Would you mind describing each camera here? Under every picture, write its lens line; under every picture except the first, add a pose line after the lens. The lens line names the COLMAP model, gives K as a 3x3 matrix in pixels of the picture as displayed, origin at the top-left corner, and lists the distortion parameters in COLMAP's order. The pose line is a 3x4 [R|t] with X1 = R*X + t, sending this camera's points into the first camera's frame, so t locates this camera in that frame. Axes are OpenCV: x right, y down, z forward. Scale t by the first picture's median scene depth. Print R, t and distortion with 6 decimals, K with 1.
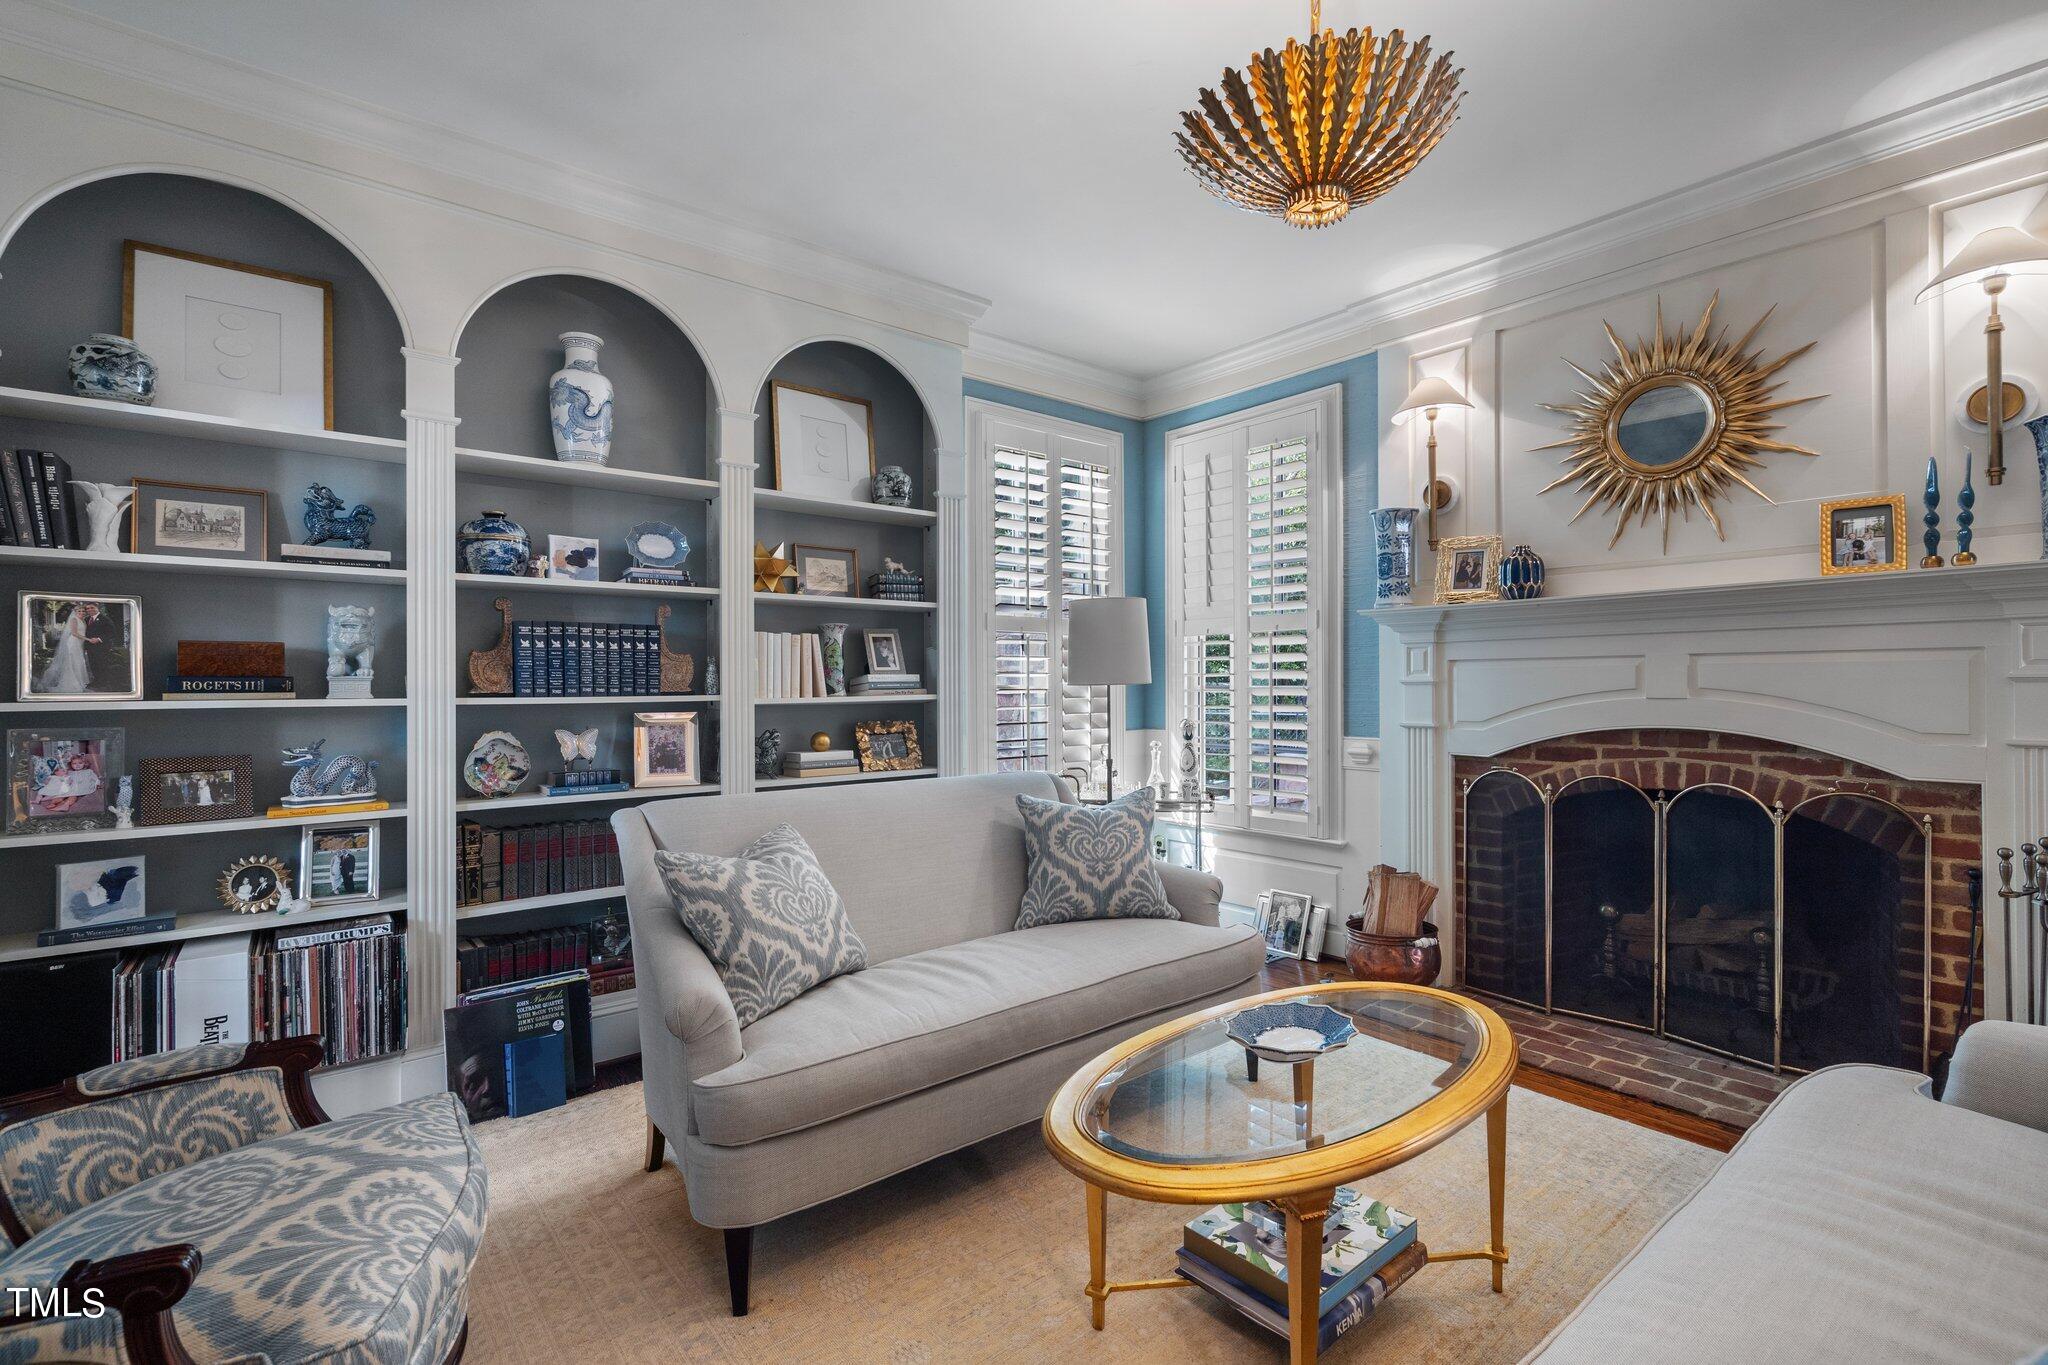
lens RADIAL K [[932.4, 0, 1022.8], [0, 932.4, 686.1], [0, 0, 1]] dist [-0.010581, 0.001245]
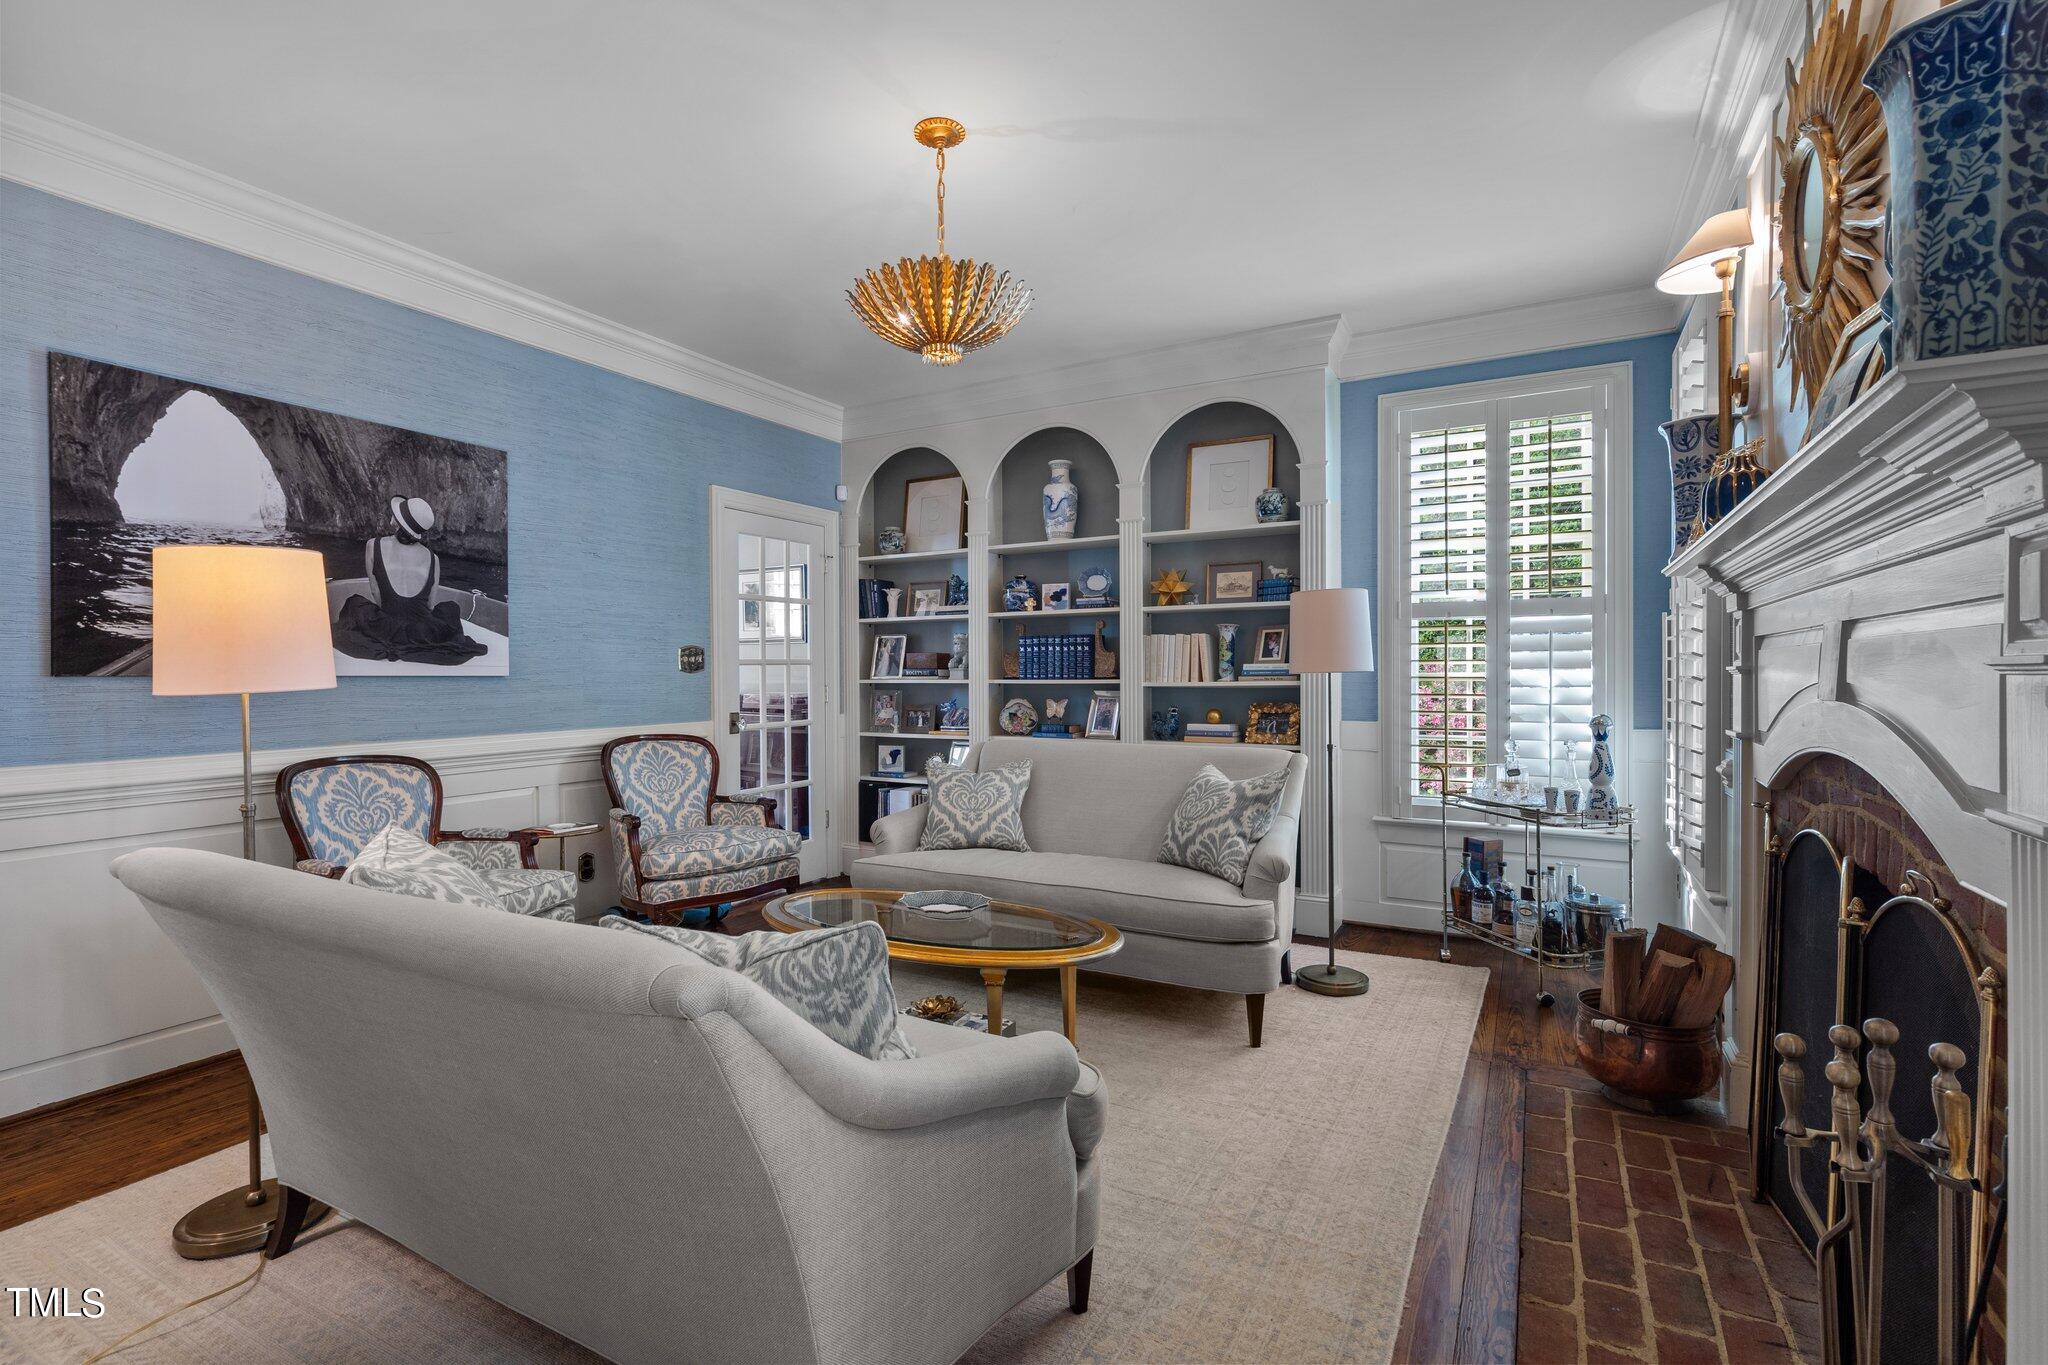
lens RADIAL K [[932.4, 0, 1021.2], [0, 932.4, 681.5], [0, 0, 1]] dist [-0.010581, 0.001245]
pose [[0.357977, 0.013247, -0.933636, 1.048974], [0.003080, 0.999877, 0.015368, -0.011229], [0.933725, -0.008378, 0.357893, 0.336909]]
